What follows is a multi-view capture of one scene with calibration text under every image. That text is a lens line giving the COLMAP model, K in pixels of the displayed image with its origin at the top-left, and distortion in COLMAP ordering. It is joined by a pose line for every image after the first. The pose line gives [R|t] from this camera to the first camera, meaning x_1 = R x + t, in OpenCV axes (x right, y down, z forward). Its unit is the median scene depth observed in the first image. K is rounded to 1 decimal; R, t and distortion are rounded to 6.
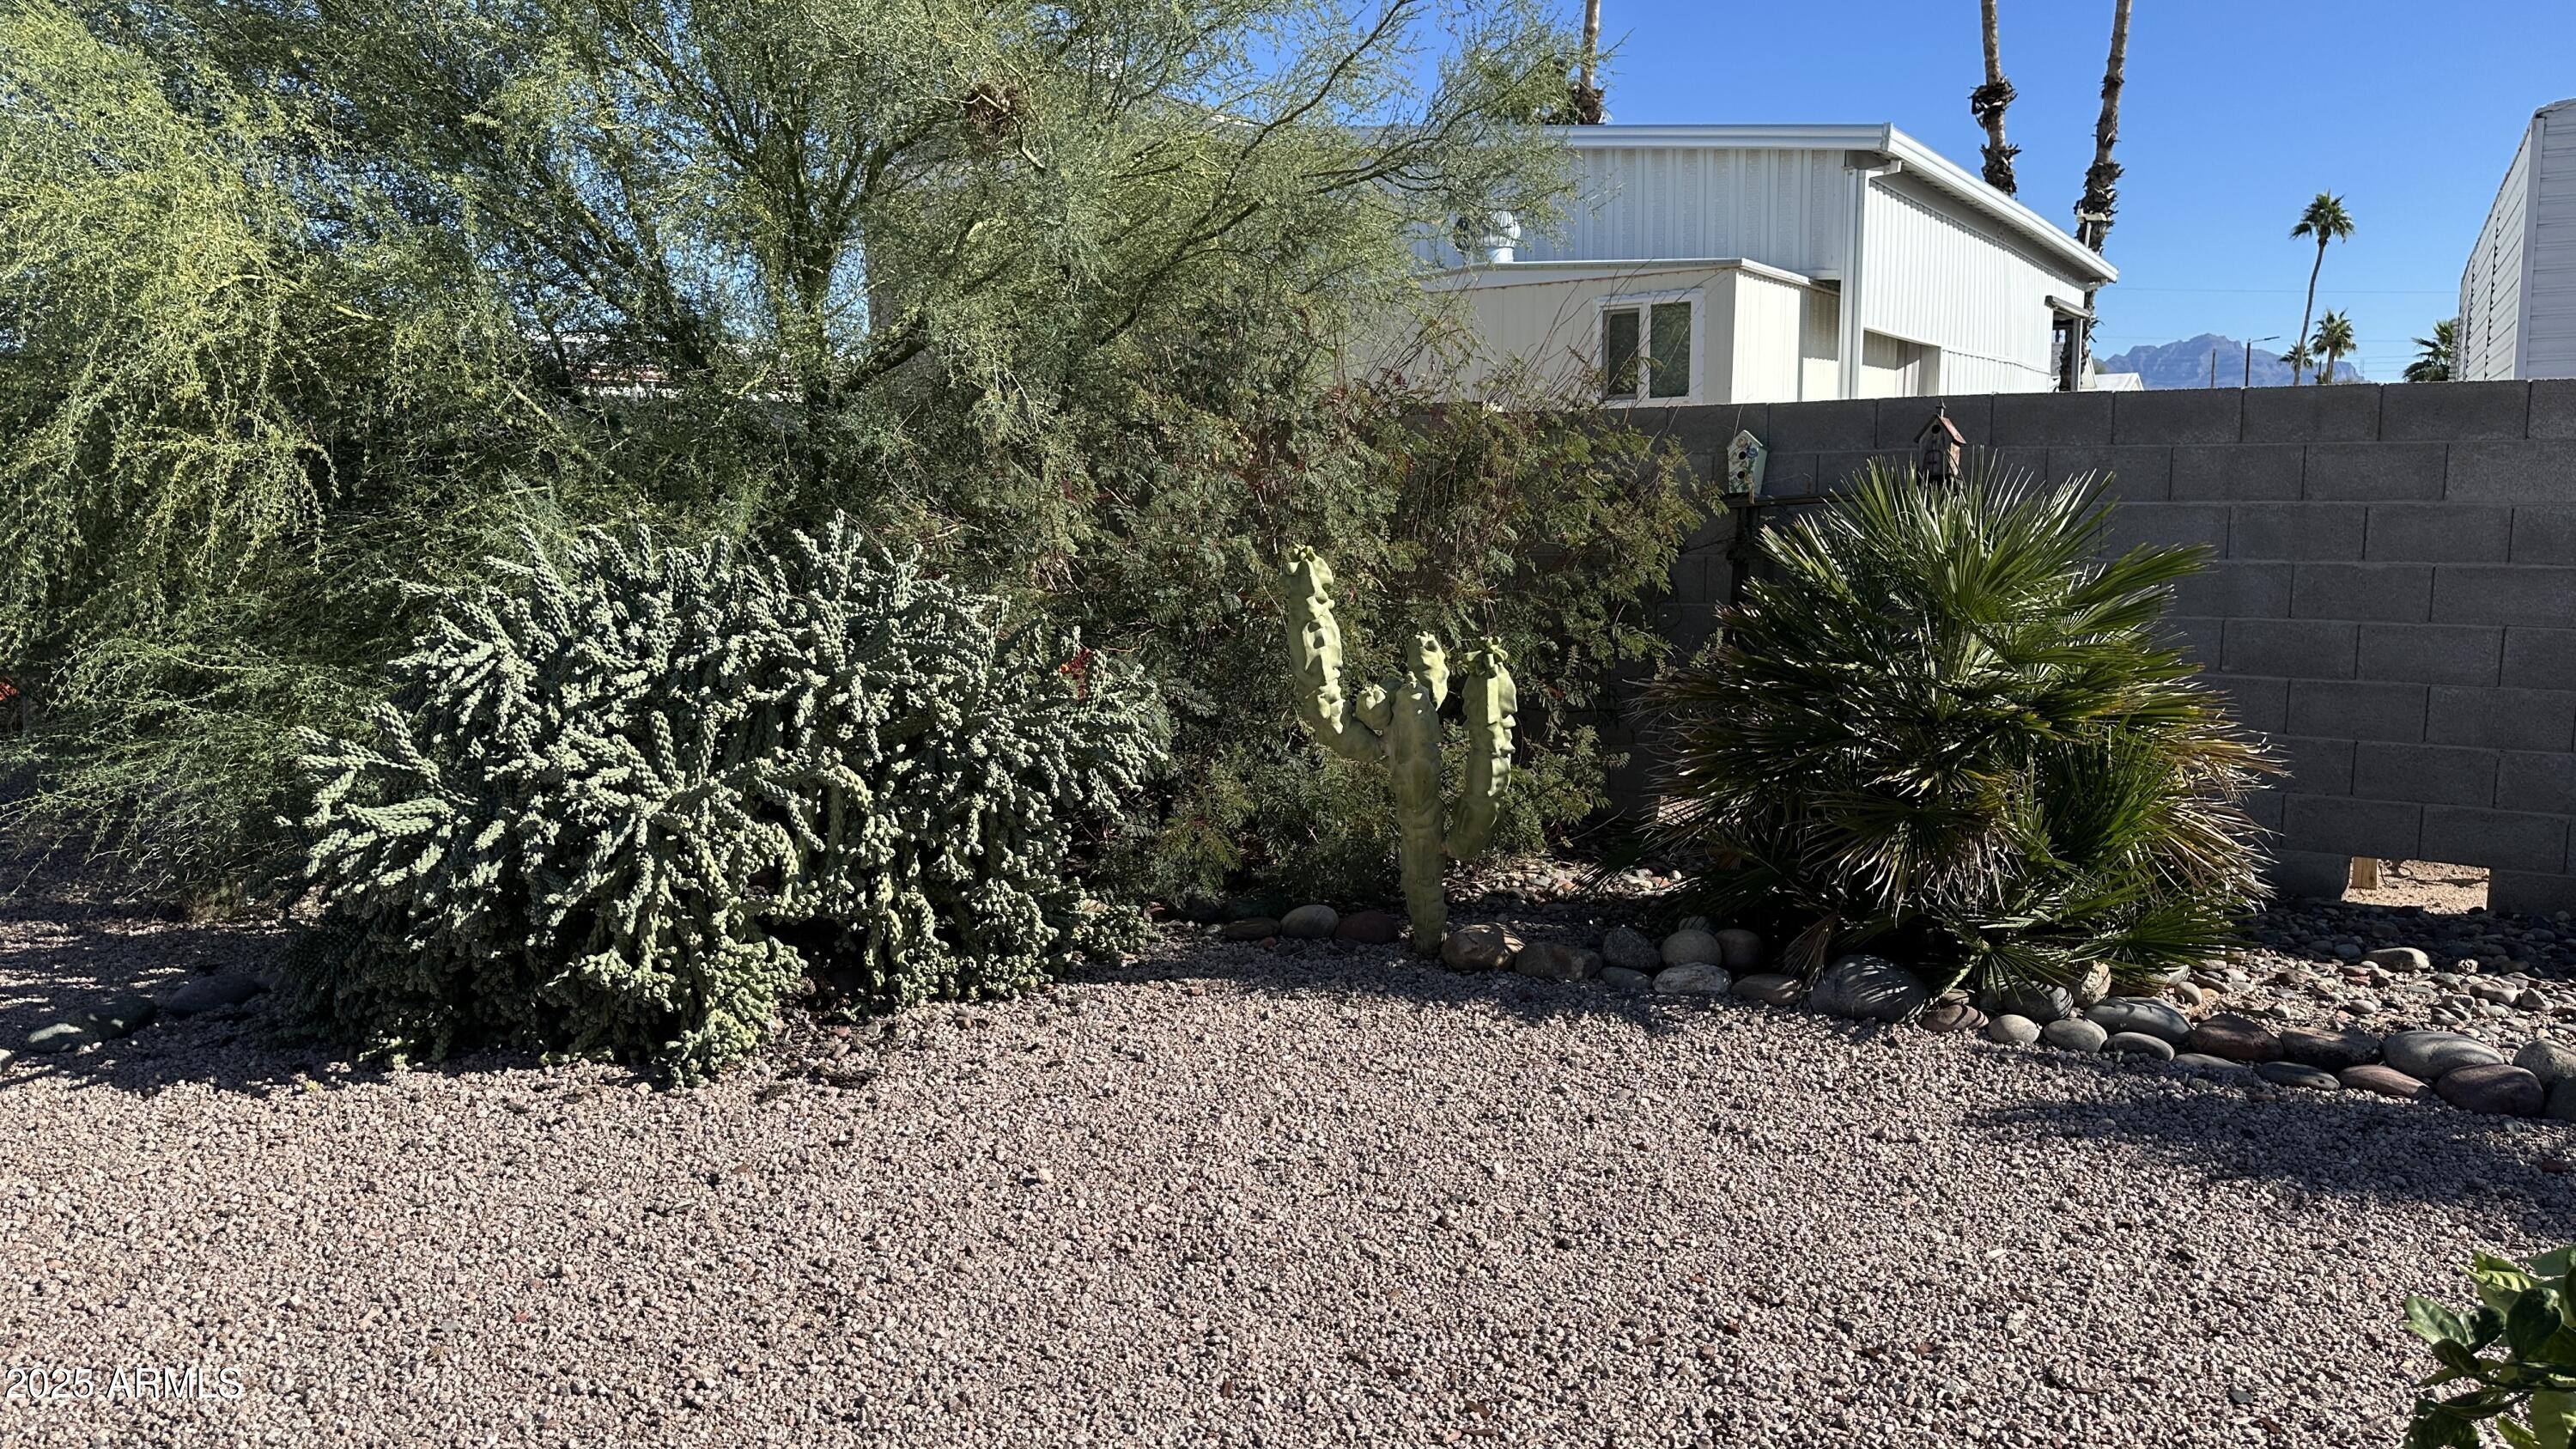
lens RADIAL K [[1821.7, 0, 1269.7], [0, 1821.7, 715.4], [0, 0, 1]] dist [0.104192, -0.142463]
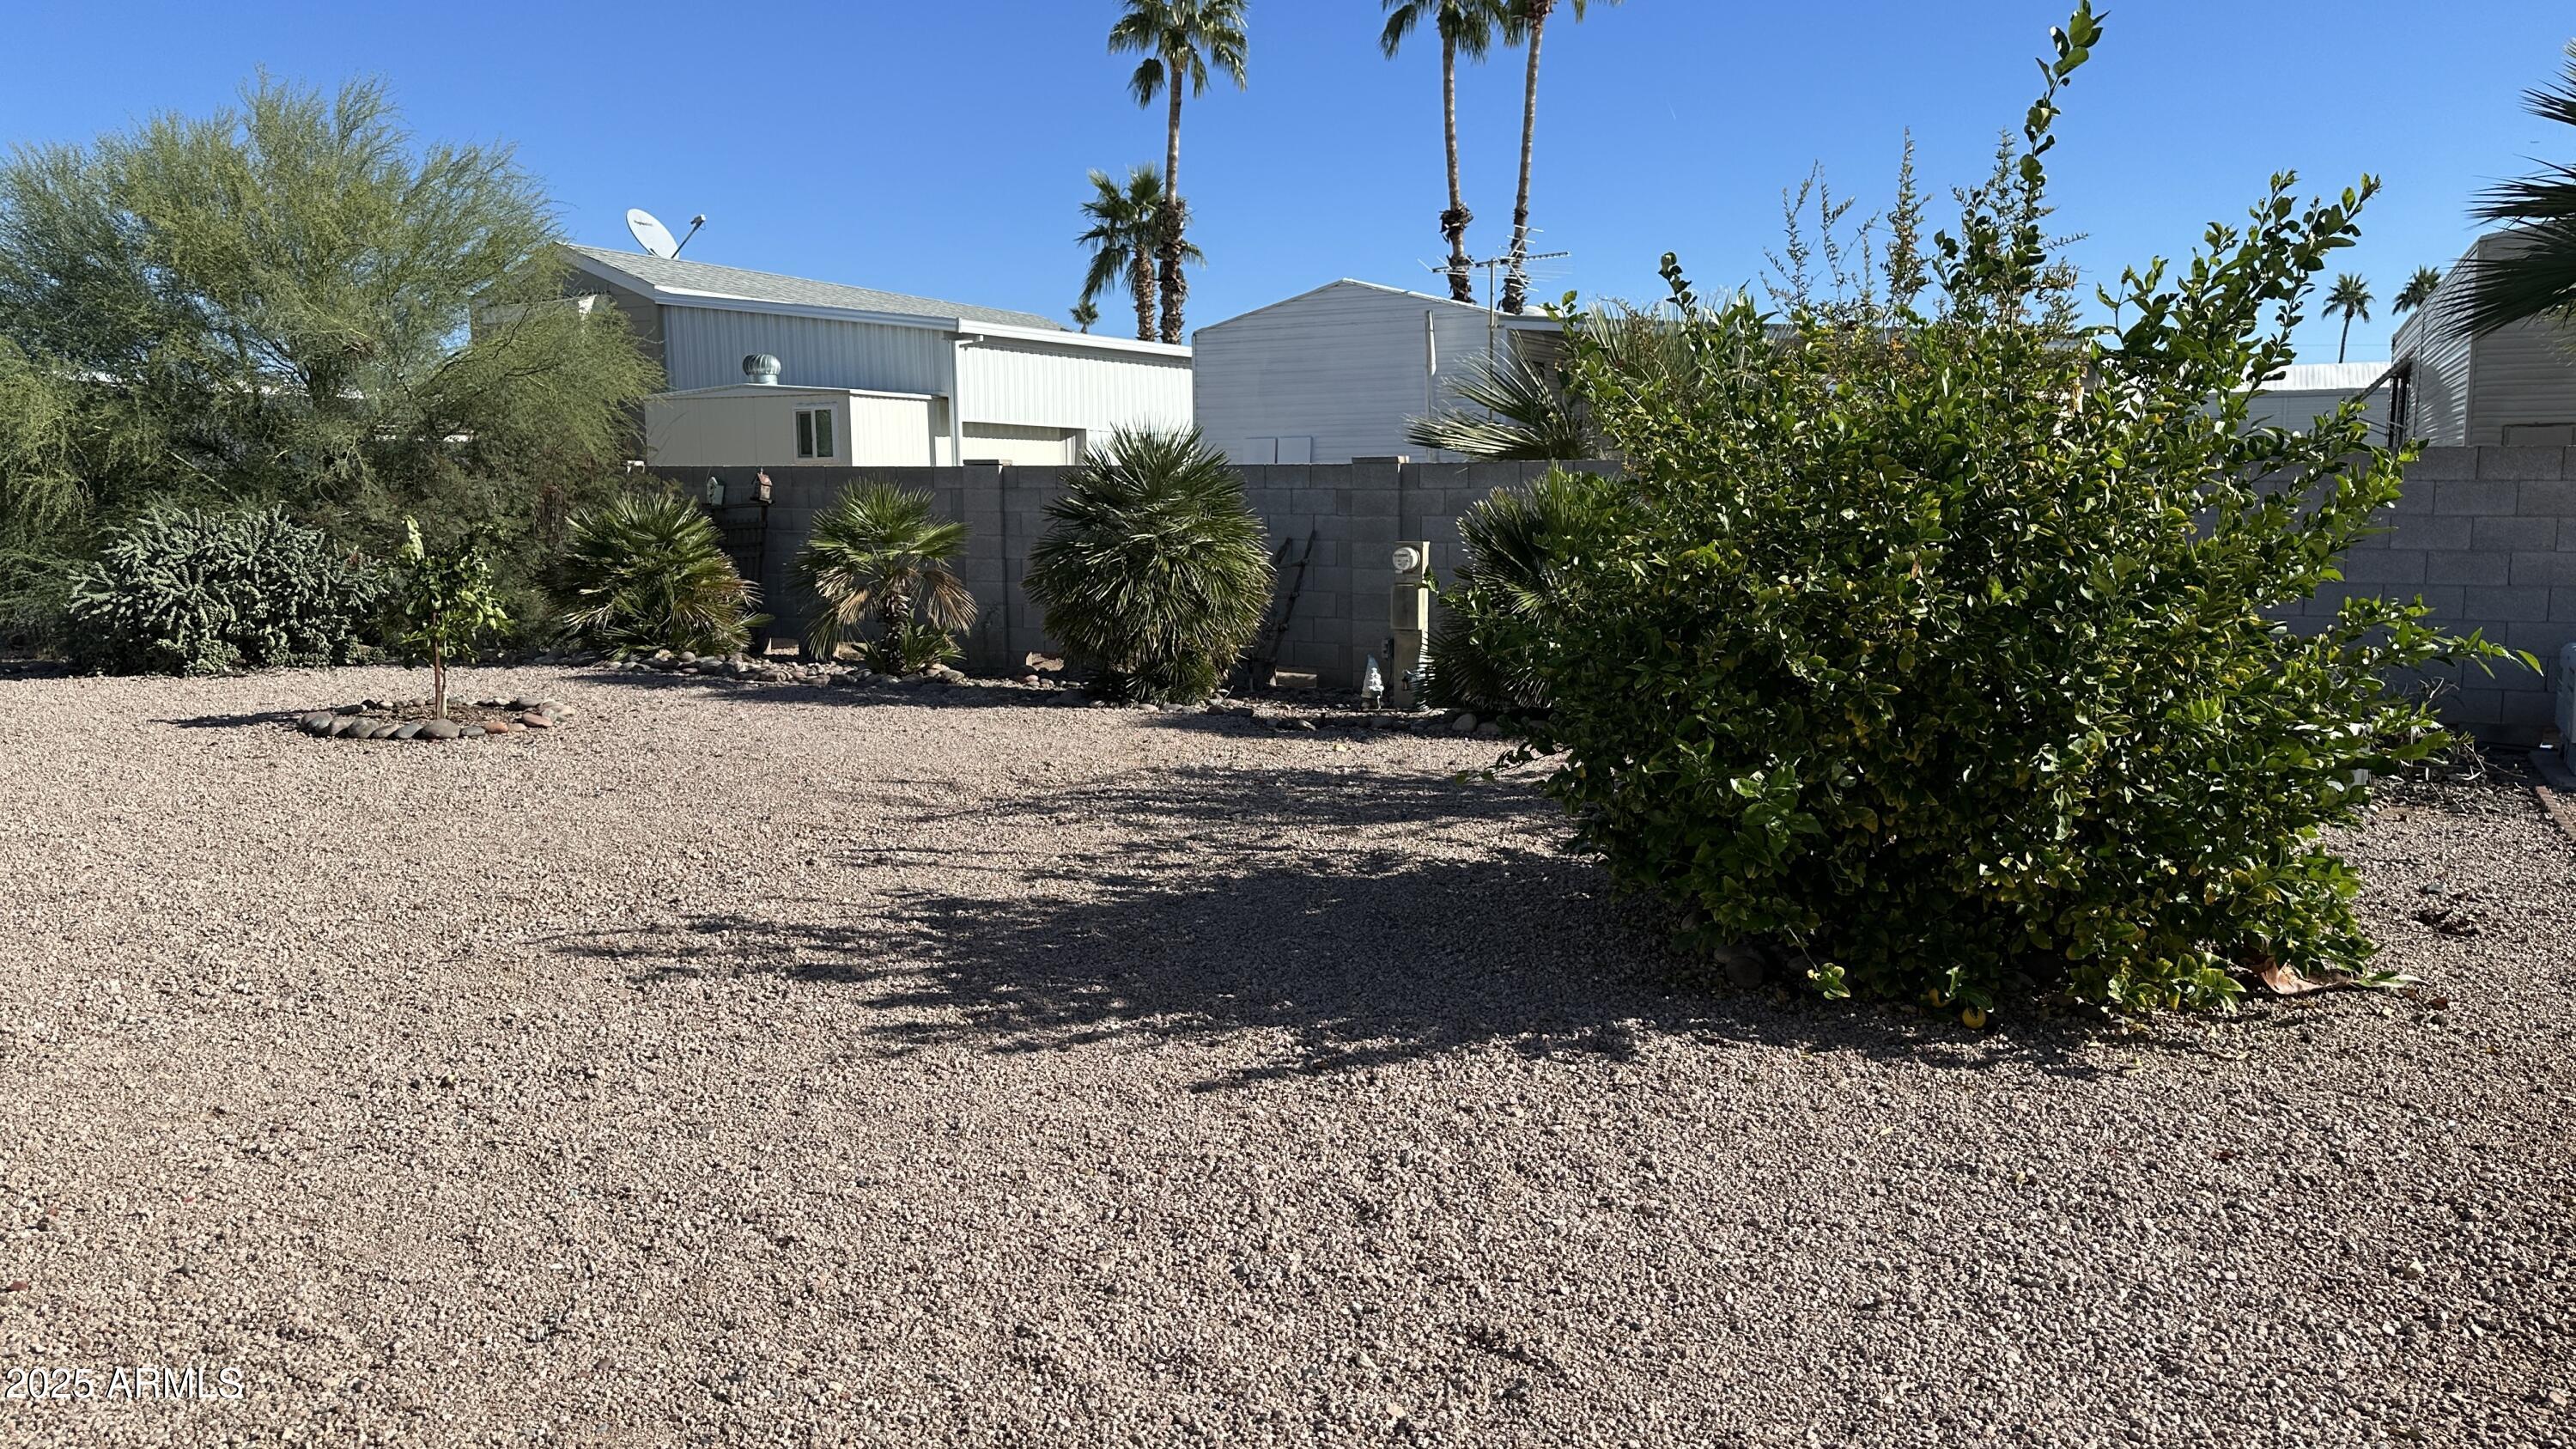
lens RADIAL K [[1821.7, 0, 1277.0], [0, 1821.7, 774.5], [0, 0, 1]] dist [0.104192, -0.142463]
pose [[0.998509, -0.000649, 0.054584, 0.989677], [-0.000351, 0.999832, 0.018304, 0.215299], [-0.054587, -0.018295, 0.998341, -1.656527]]
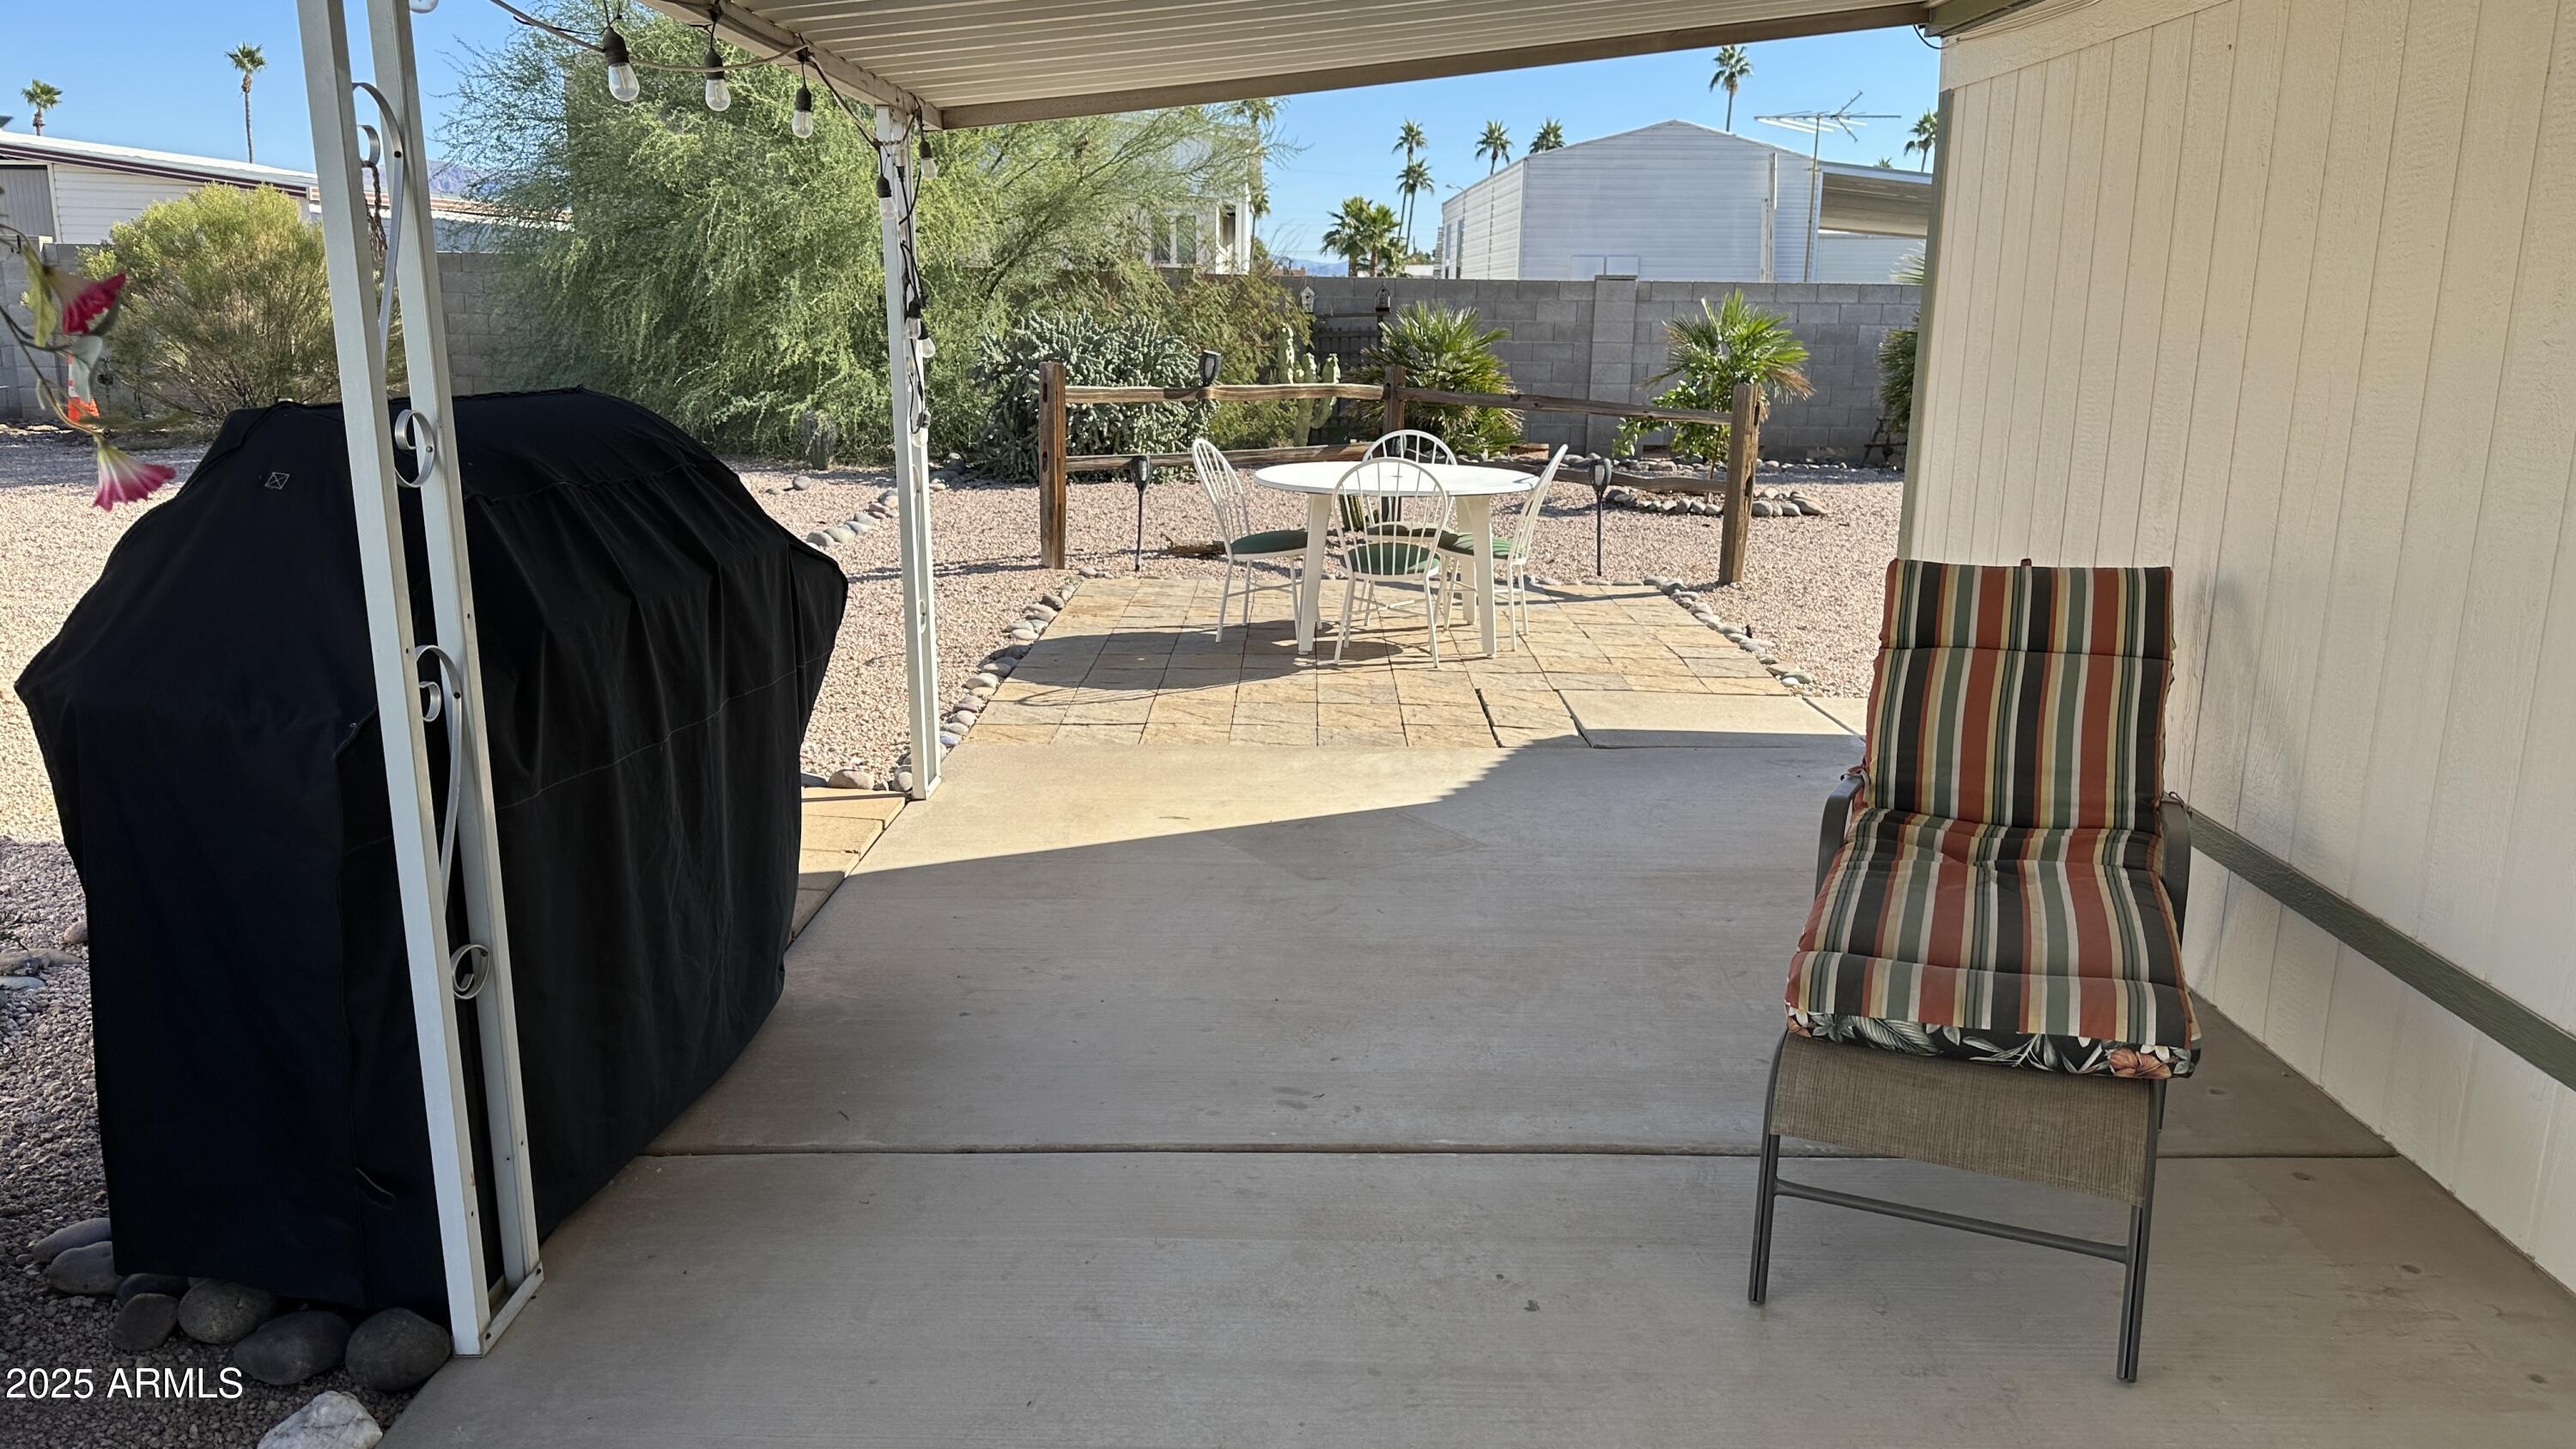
lens RADIAL K [[1821.7, 0, 1272.0], [0, 1821.7, 741.8], [0, 0, 1]] dist [0.104192, -0.142463]
pose [[0.858243, -0.094830, 0.504406, -1.283271], [0.042408, 0.992524, 0.114441, 0.201994], [-0.511488, -0.076828, 0.855849, -1.364701]]
